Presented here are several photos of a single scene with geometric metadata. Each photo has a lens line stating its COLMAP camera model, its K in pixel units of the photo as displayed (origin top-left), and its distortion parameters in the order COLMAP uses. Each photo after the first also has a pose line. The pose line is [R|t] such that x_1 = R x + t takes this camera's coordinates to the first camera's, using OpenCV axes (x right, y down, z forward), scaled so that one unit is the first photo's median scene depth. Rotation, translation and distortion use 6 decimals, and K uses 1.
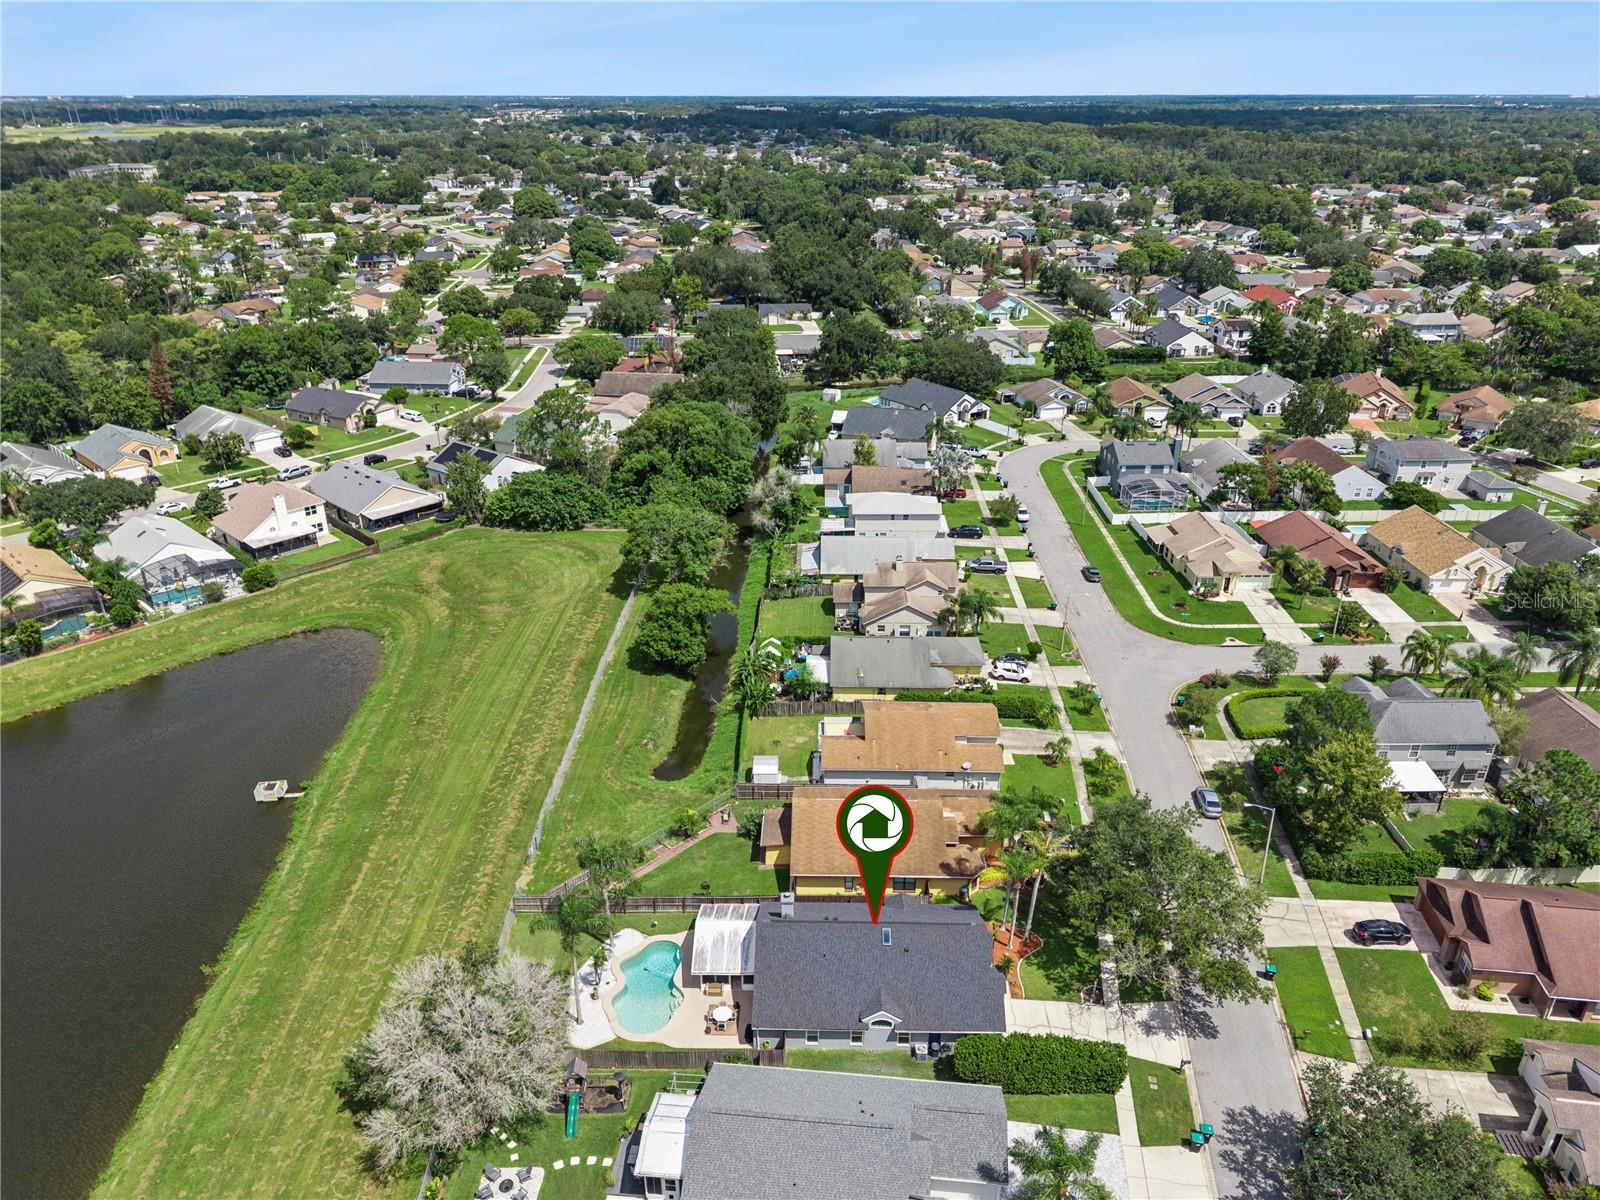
lens RADIAL K [[1117.4, 0, 800.0], [0, 1117.4, 600.0], [0, 0, 1]] dist [-0.010323, -0.001950]
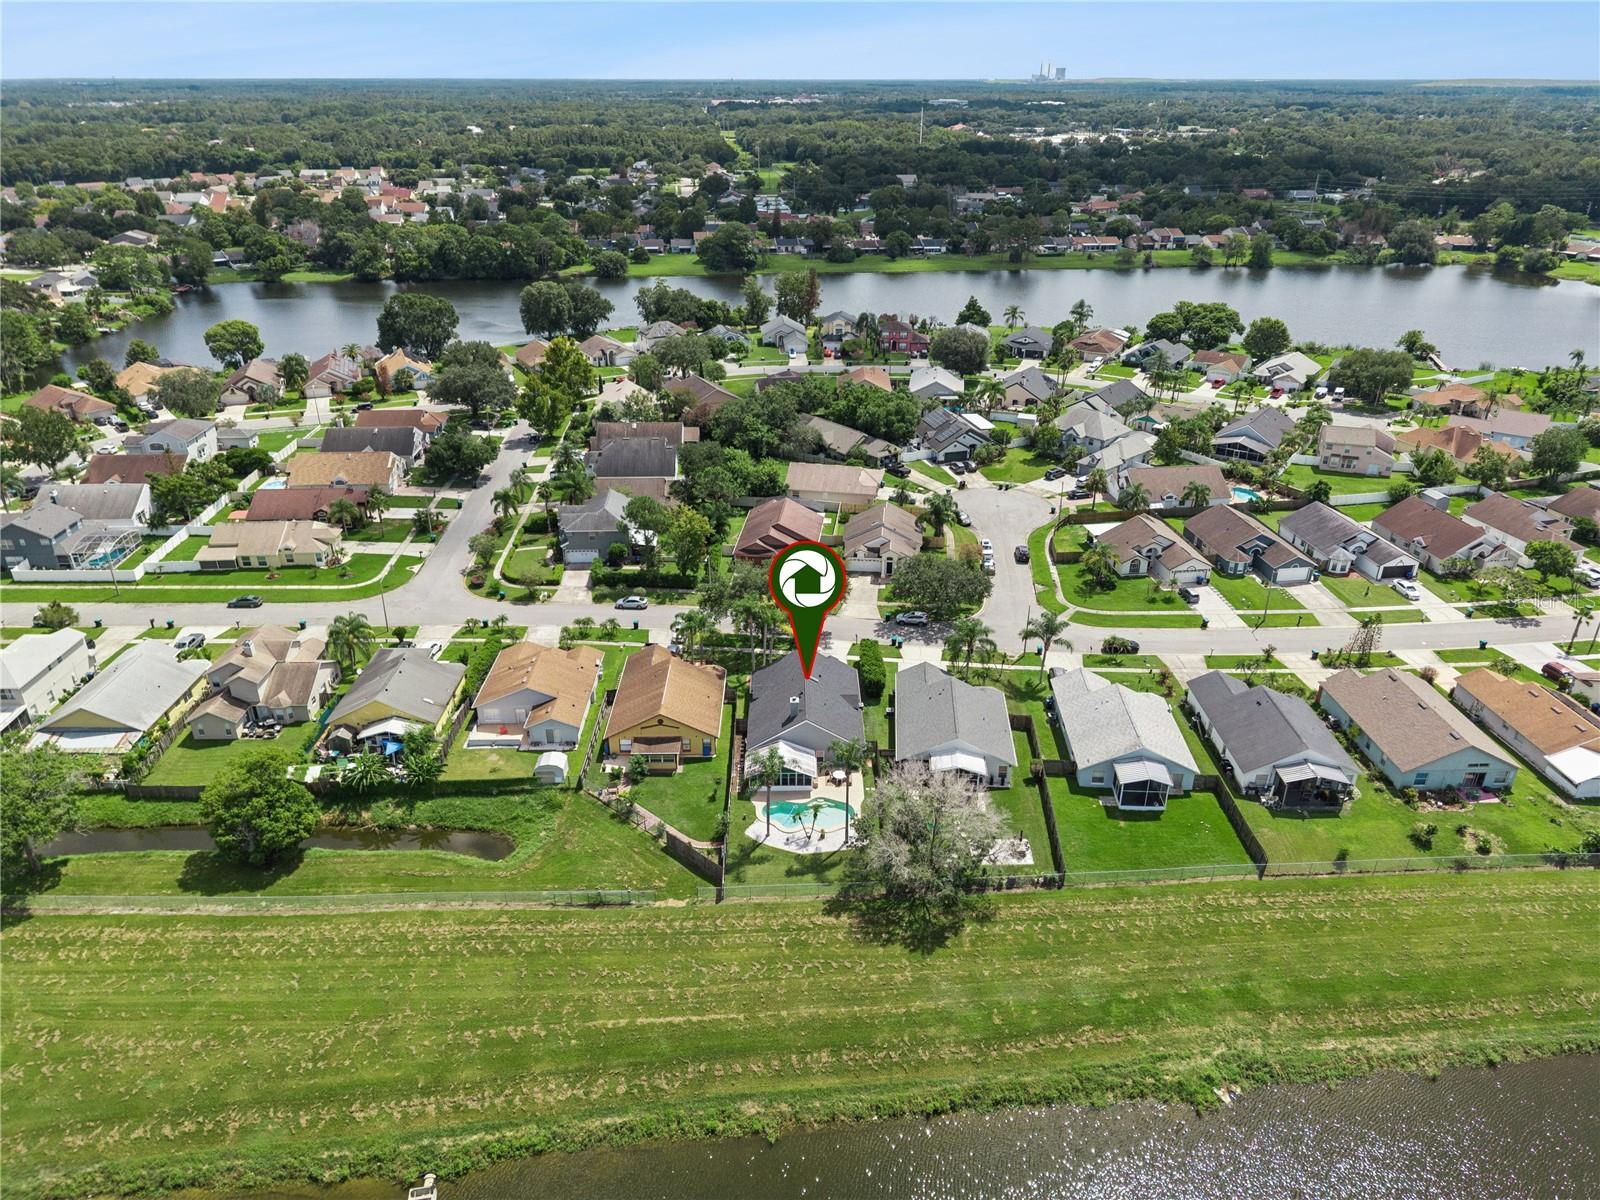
lens RADIAL K [[1117.4, 0, 800.0], [0, 1117.4, 600.0], [0, 0, 1]] dist [-0.010323, -0.001950]
pose [[-0.029852, -0.424718, 0.904834, -0.713603], [0.415235, 0.818161, 0.397734, -0.233505], [-0.909224, 0.387592, 0.151934, 0.413738]]
